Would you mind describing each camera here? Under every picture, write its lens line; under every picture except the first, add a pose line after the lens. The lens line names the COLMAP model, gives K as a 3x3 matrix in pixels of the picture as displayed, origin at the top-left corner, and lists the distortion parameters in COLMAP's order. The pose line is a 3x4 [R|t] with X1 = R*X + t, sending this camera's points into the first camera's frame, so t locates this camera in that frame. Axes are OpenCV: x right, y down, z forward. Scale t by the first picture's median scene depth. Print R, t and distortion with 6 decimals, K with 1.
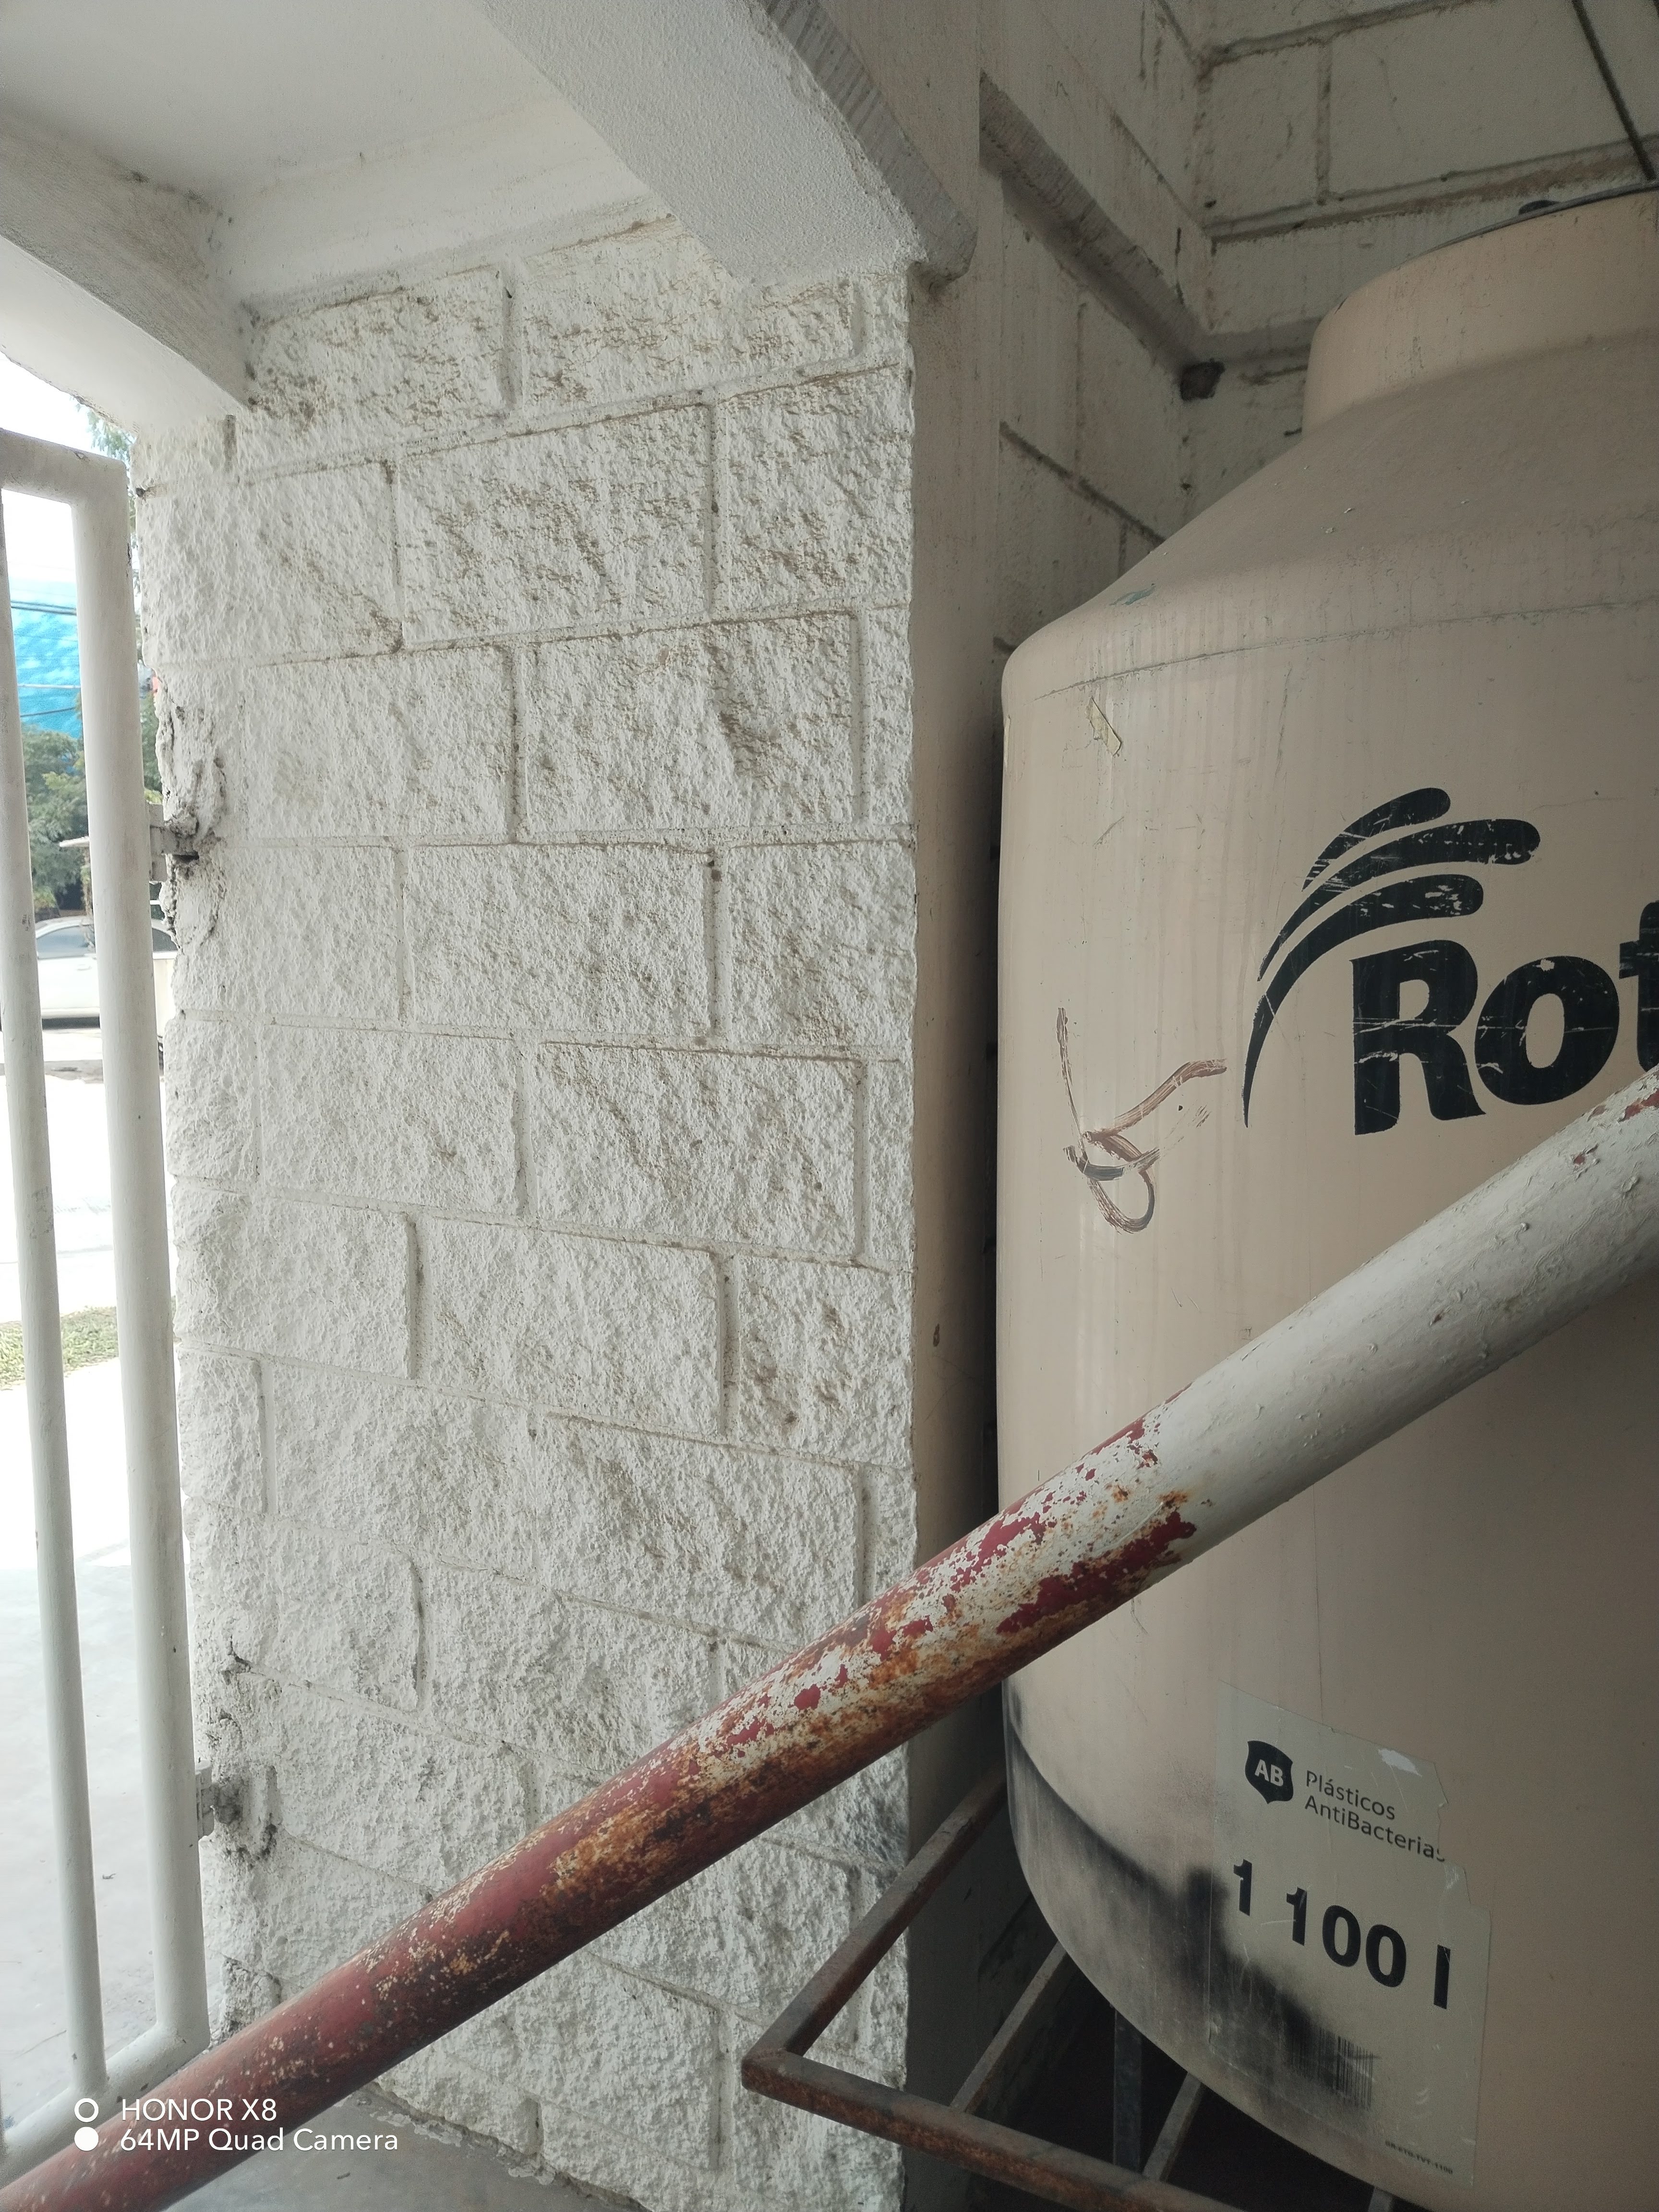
lens RADIAL K [[1670.9, 0, 829.5], [0, 1670.9, 1106.0], [0, 0, 1]] dist [0.049384, -0.025270]
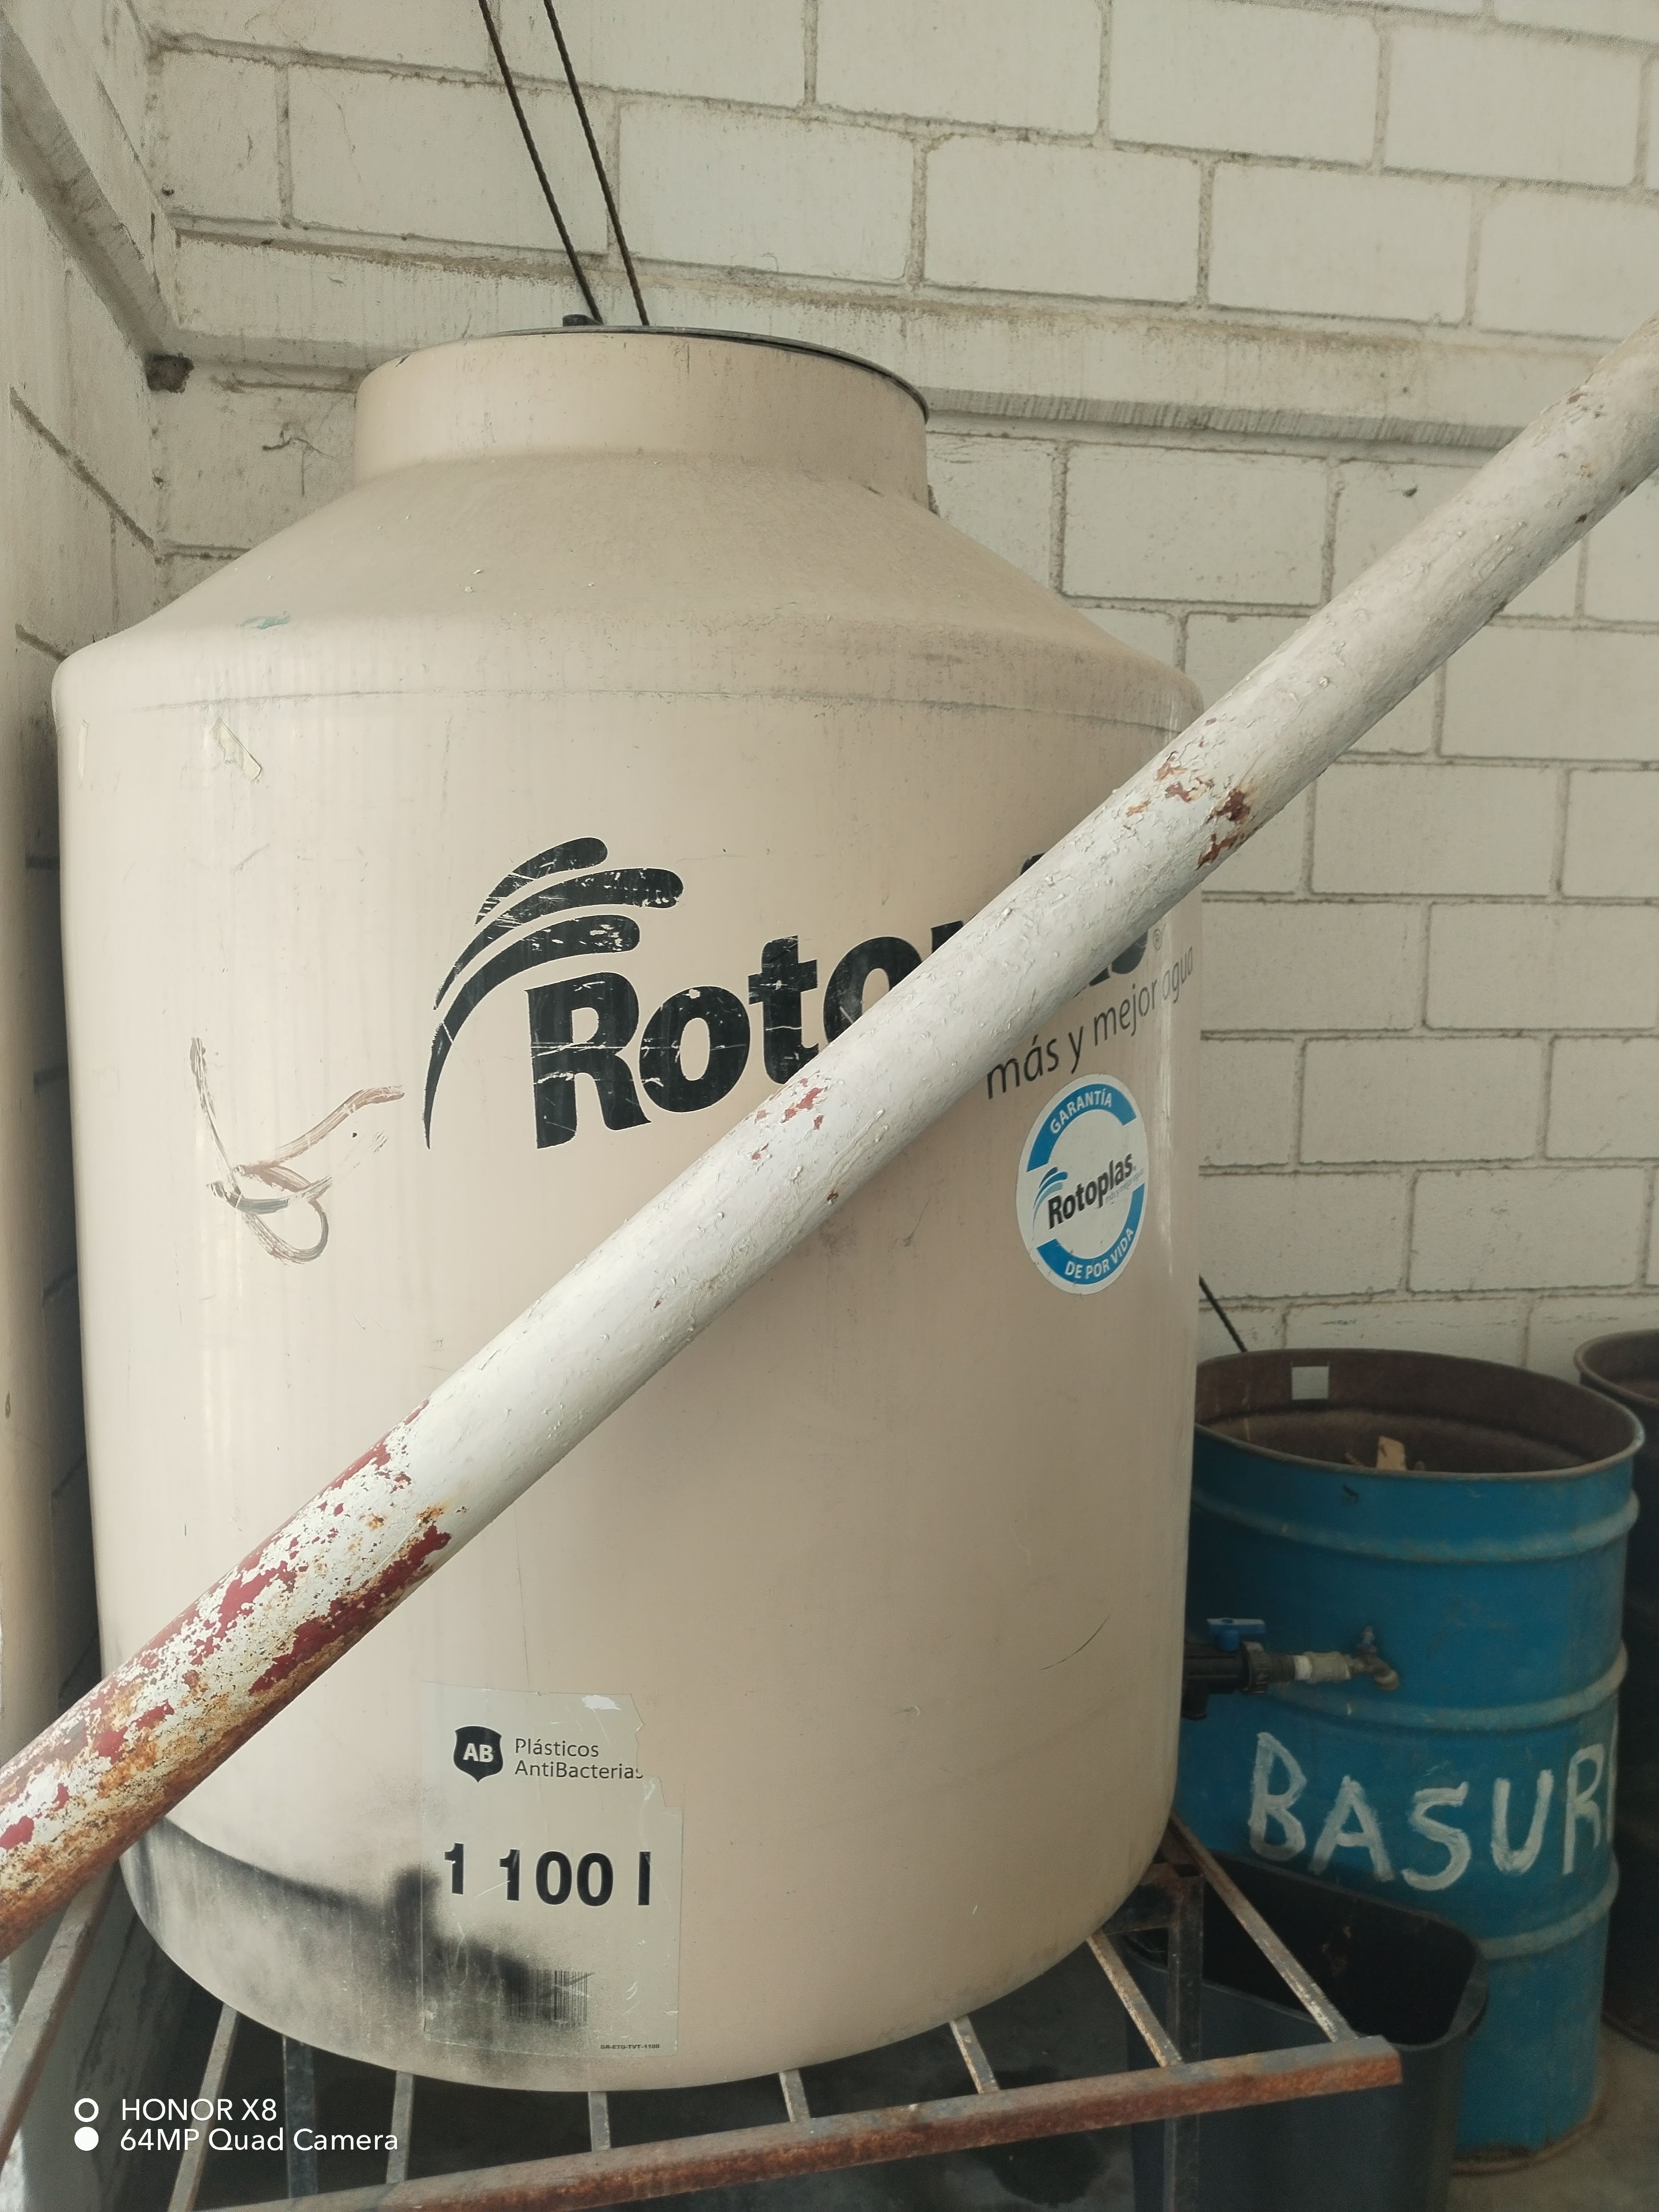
lens RADIAL K [[1664.6, 0, 829.5], [0, 1664.6, 1106.0], [0, 0, 1]] dist [0.071783, -0.050115]
pose [[0.776705, -0.064369, 0.626567, -0.219155], [0.060593, 0.997787, 0.027393, -0.028995], [-0.626943, 0.016689, 0.778886, 0.029385]]
